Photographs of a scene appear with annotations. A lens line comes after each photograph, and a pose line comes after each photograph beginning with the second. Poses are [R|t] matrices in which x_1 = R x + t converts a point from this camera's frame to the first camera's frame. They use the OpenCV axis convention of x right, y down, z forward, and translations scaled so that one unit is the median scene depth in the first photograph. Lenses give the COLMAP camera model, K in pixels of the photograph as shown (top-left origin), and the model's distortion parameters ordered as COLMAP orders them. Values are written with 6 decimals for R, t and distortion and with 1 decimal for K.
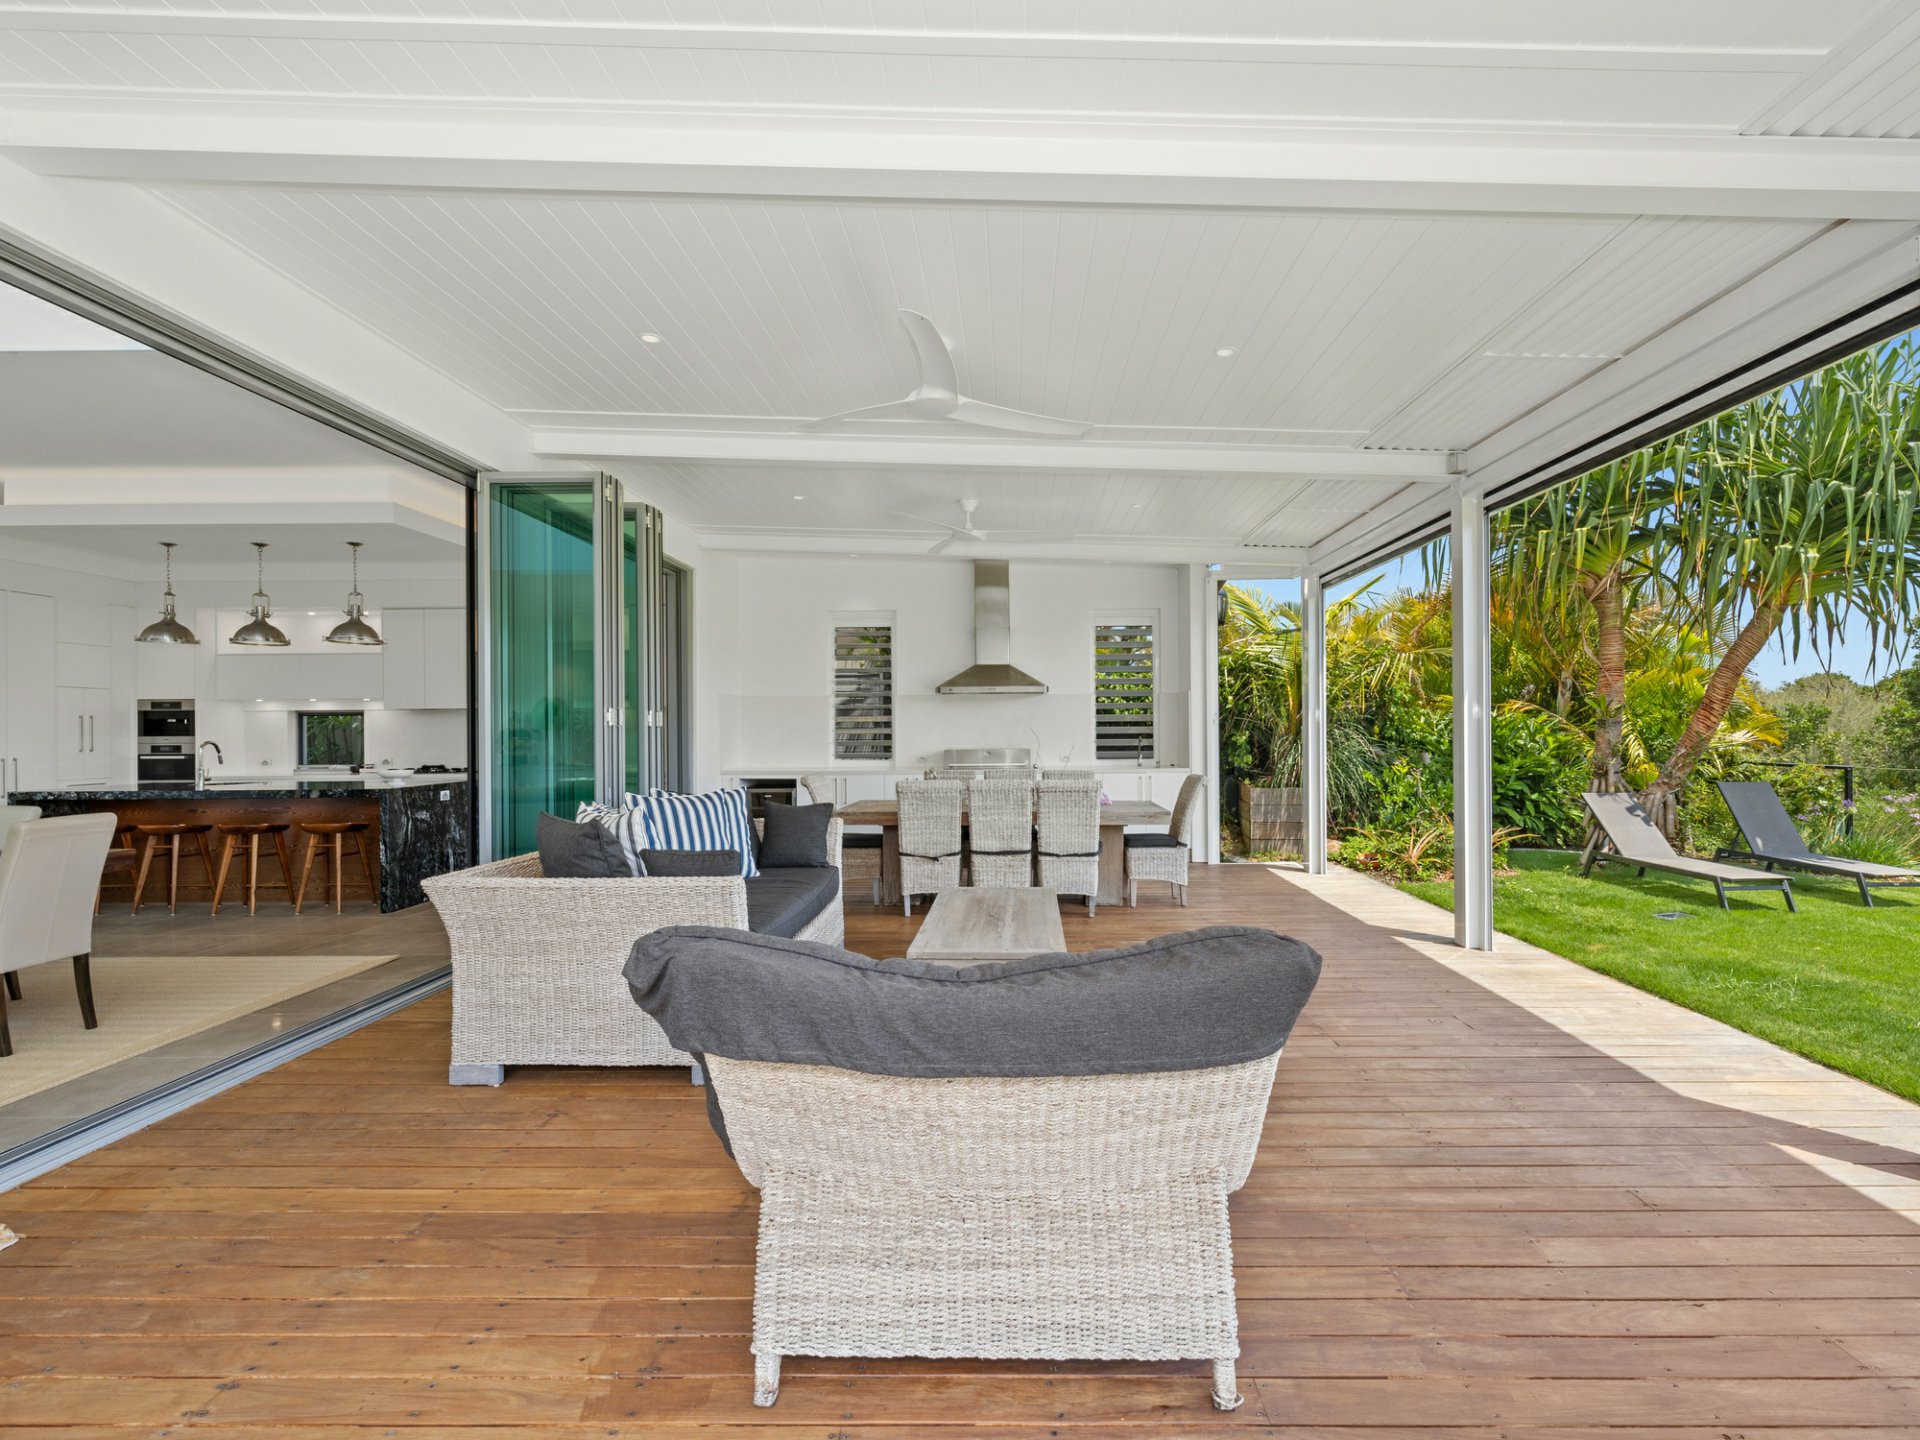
lens RADIAL K [[916.9, 0, 977.7], [0, 916.9, 724.3], [0, 0, 1]] dist [0.000897, 0.000168]
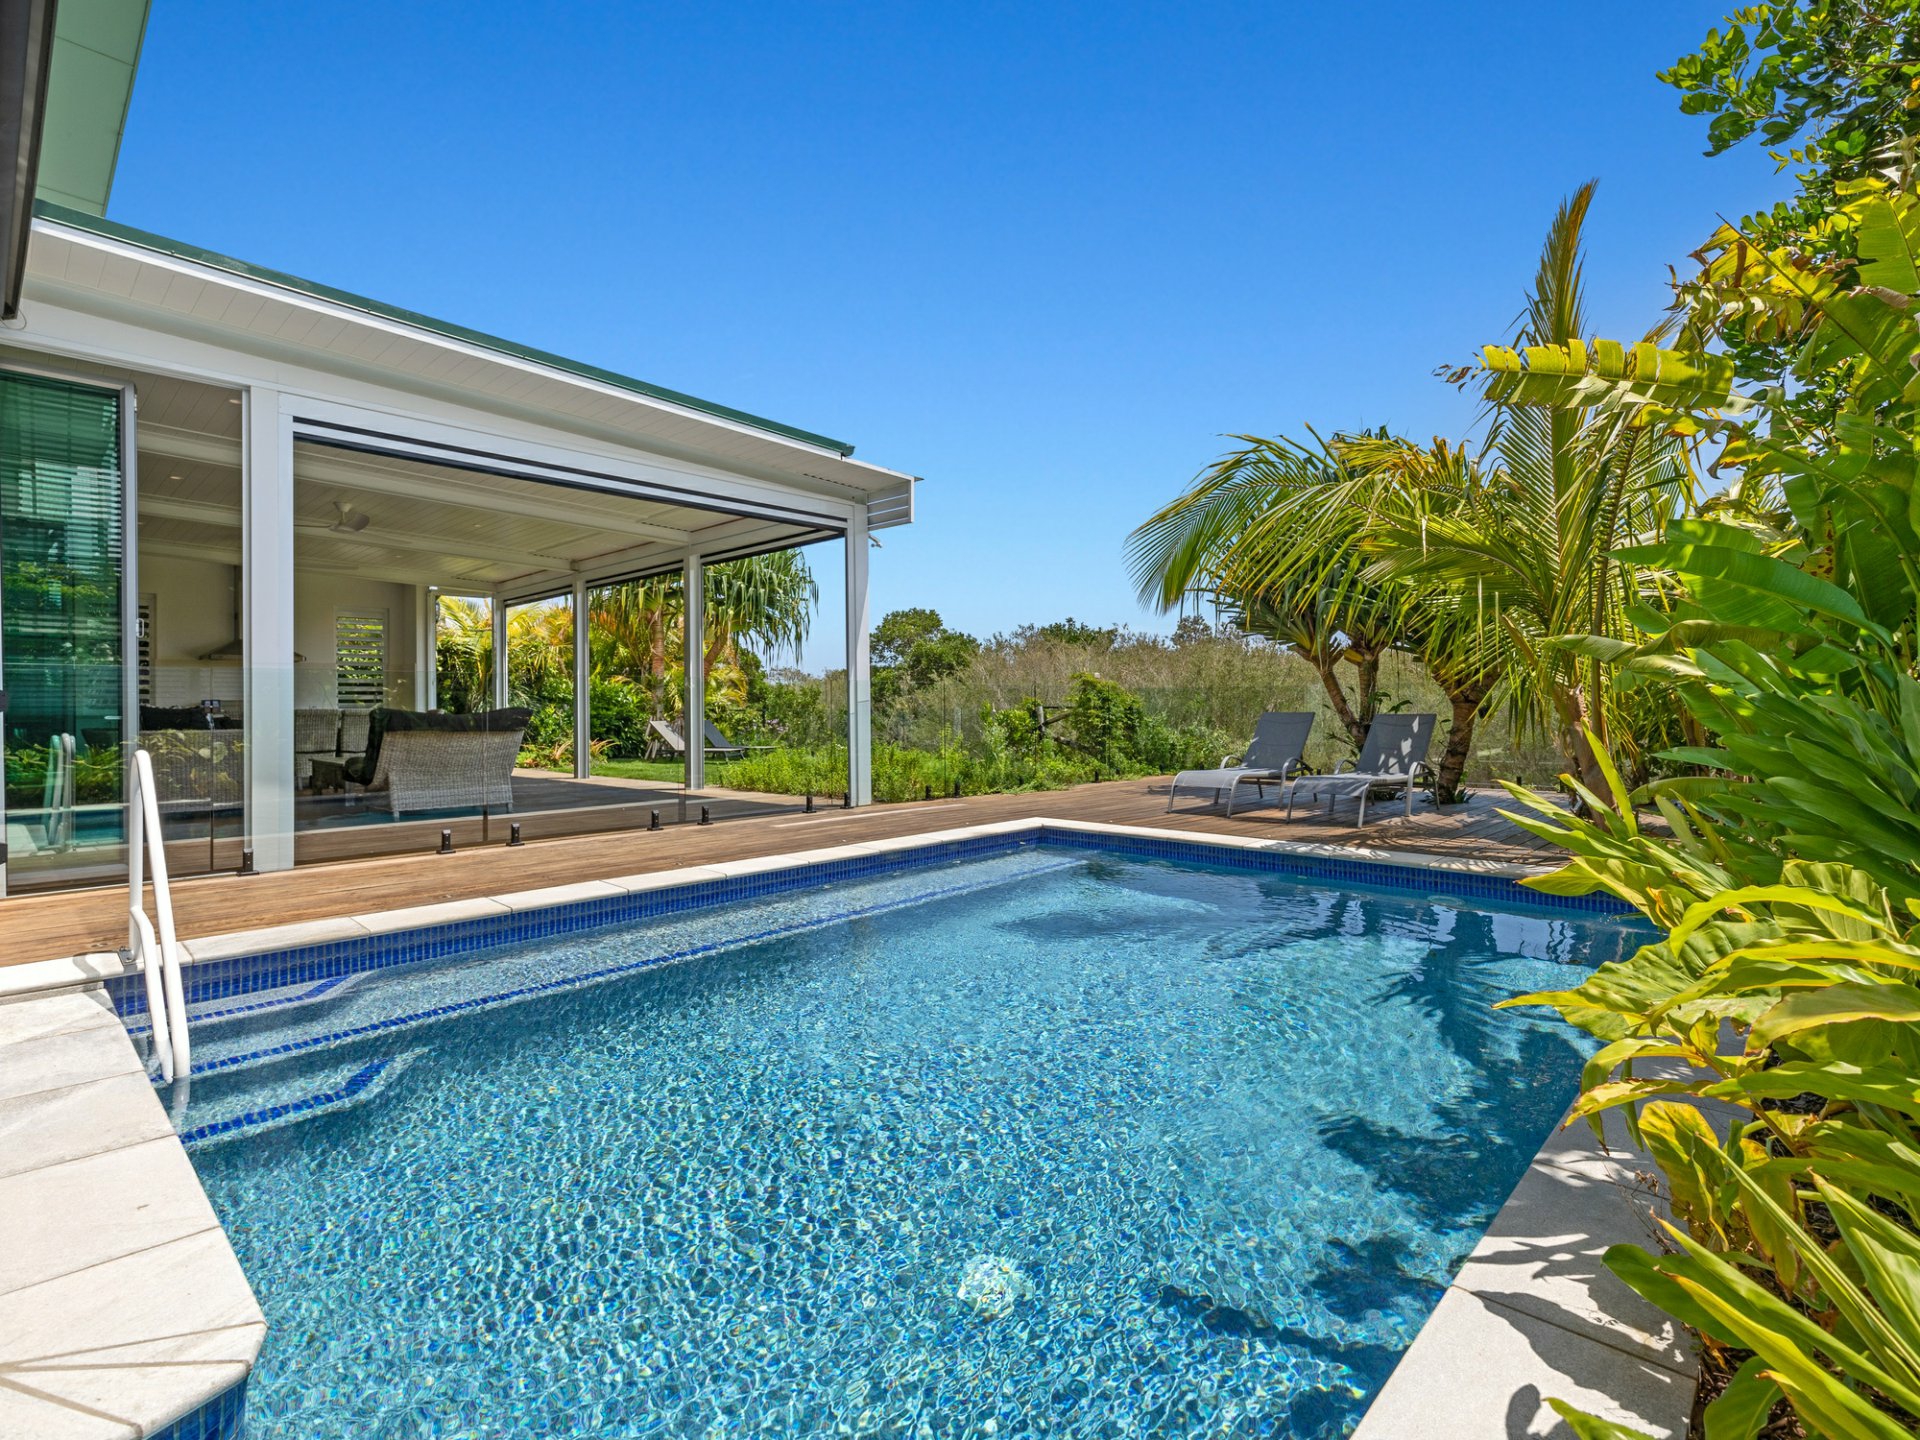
lens RADIAL K [[916.9, 0, 977.7], [0, 916.9, 724.3], [0, 0, 1]] dist [0.000897, 0.000168]
pose [[0.651026, -0.014285, 0.758921, -0.366250], [-0.001324, 0.999800, 0.019955, 0.037946], [-0.759054, -0.013996, 0.650877, -0.823845]]
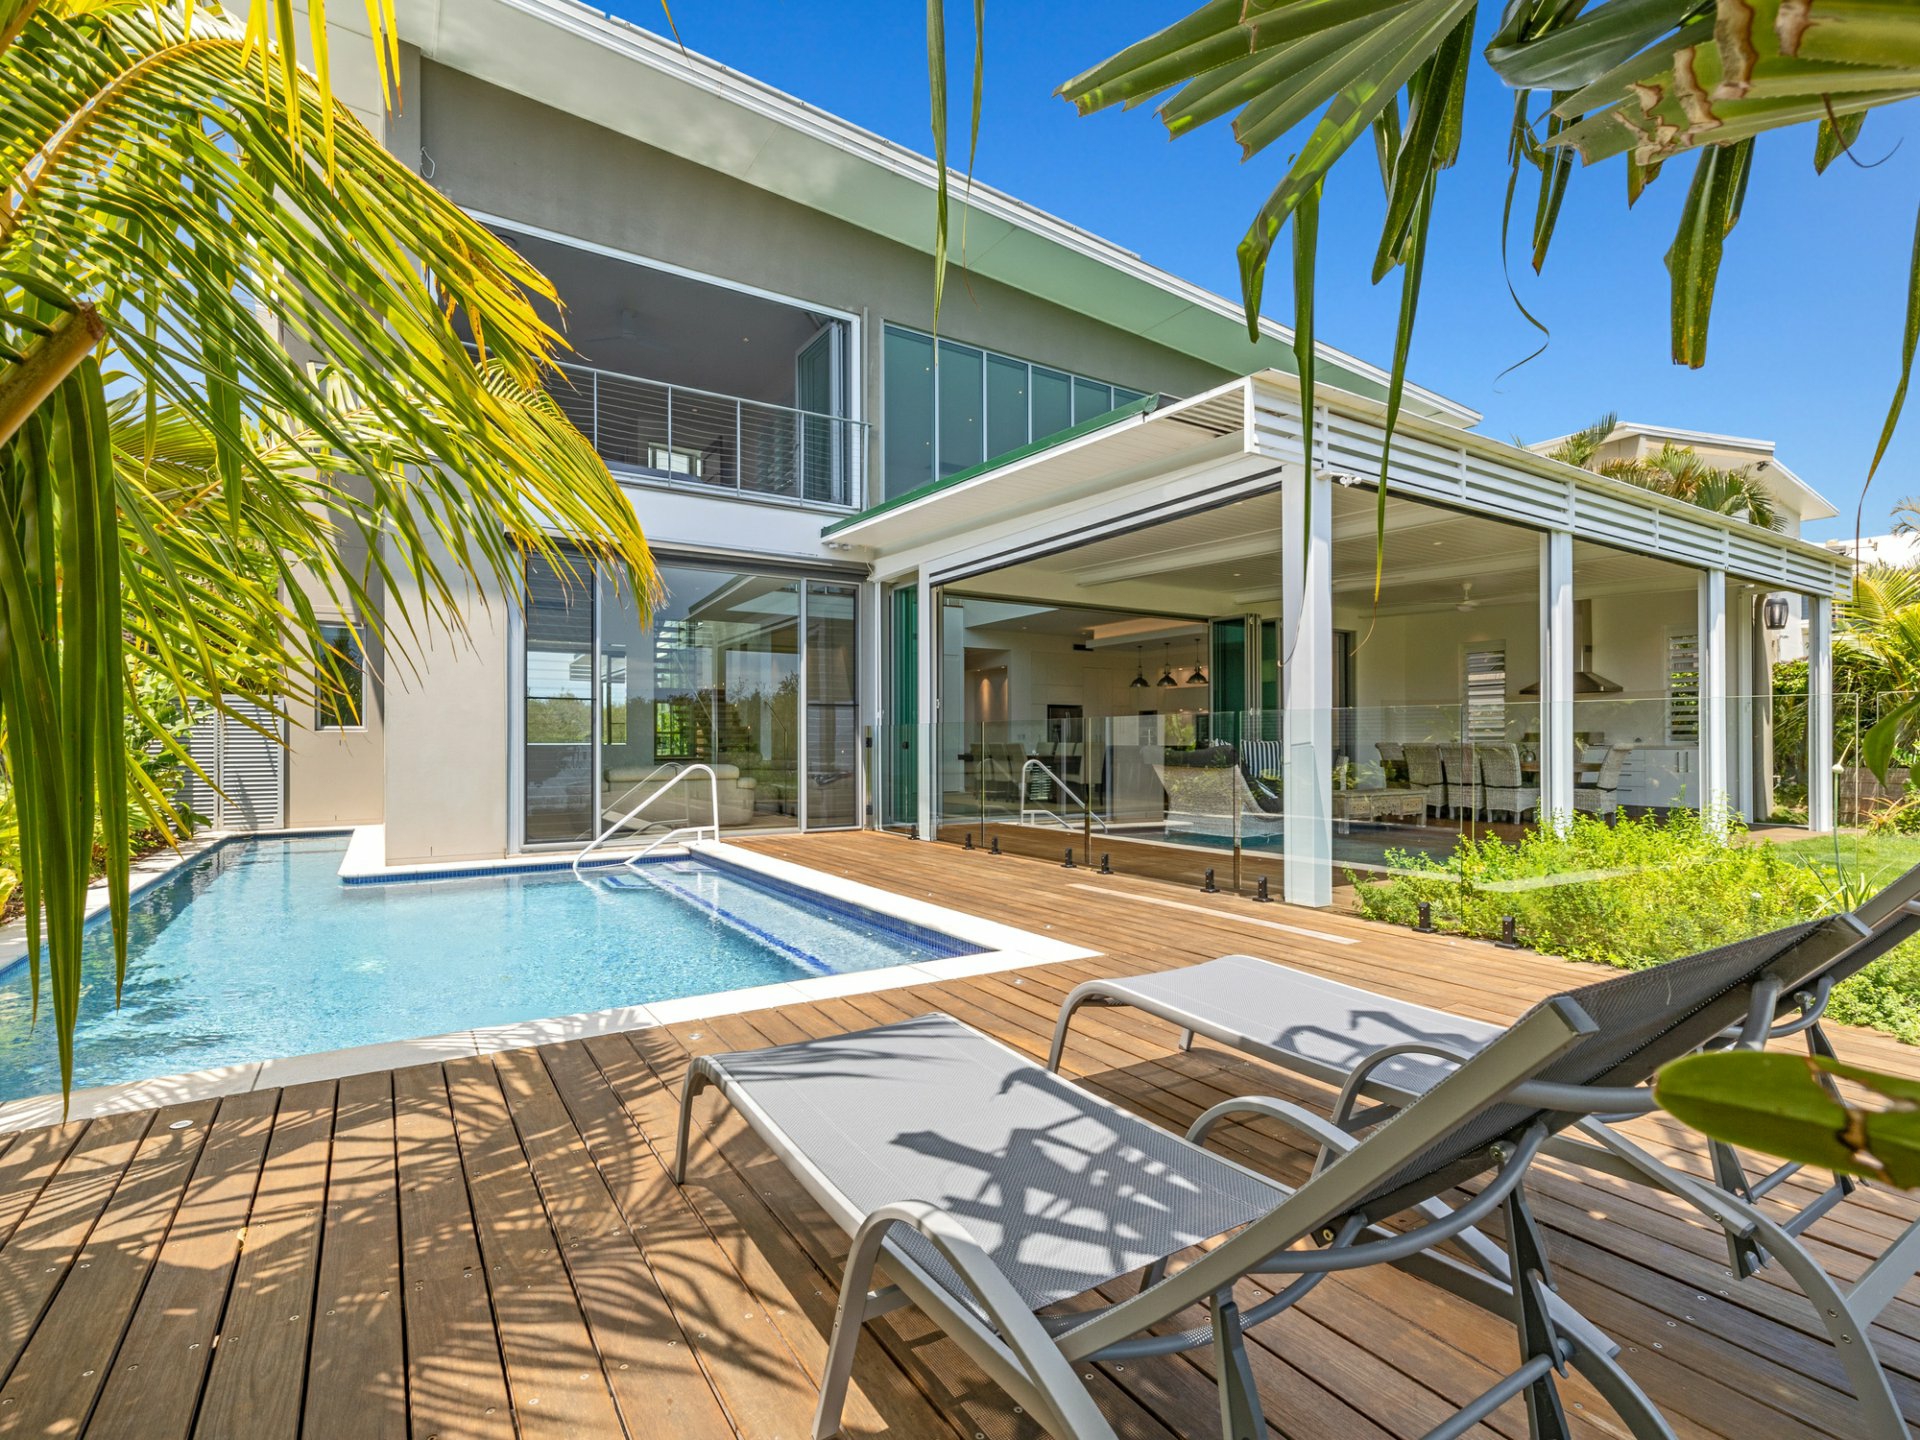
lens RADIAL K [[916.9, 0, 977.7], [0, 916.9, 724.3], [0, 0, 1]] dist [0.000897, 0.000168]
pose [[0.564845, -0.007027, -0.825167, 0.718852], [0.005855, 0.999973, -0.004507, 0.016973], [0.825176, -0.002286, 0.564871, -0.599115]]
